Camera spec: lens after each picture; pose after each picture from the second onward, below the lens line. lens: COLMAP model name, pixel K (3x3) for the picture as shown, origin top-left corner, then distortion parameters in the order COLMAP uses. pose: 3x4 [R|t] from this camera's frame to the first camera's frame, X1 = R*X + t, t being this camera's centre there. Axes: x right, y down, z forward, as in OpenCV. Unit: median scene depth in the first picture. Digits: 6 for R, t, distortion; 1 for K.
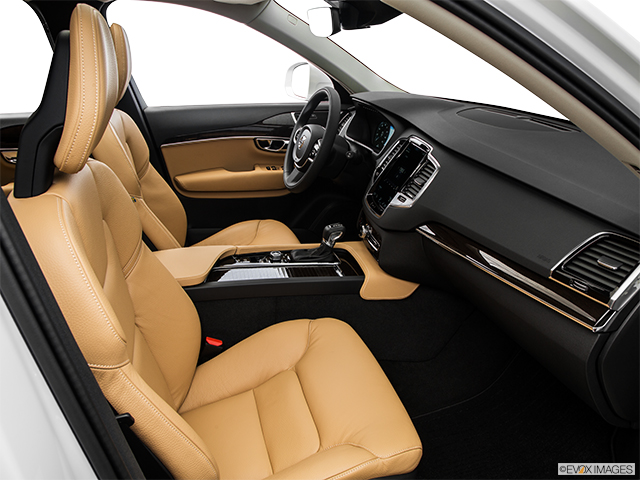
lens RADIAL K [[498.3, 0, 321.5], [0, 498.3, 235.4], [0, 0, 1]] dist [-0.104573, 0.052843]
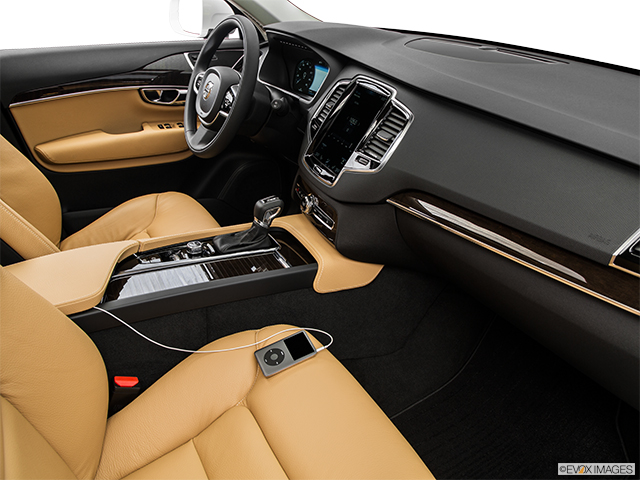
lens RADIAL K [[498.3, 0, 316.4], [0, 498.3, 233.8], [0, 0, 1]] dist [-0.104573, 0.052843]
pose [[0.971450, -0.101806, 0.214291, -0.071072], [0.079263, 0.990620, 0.111304, -0.047209], [-0.223613, -0.091140, 0.970408, 0.242789]]
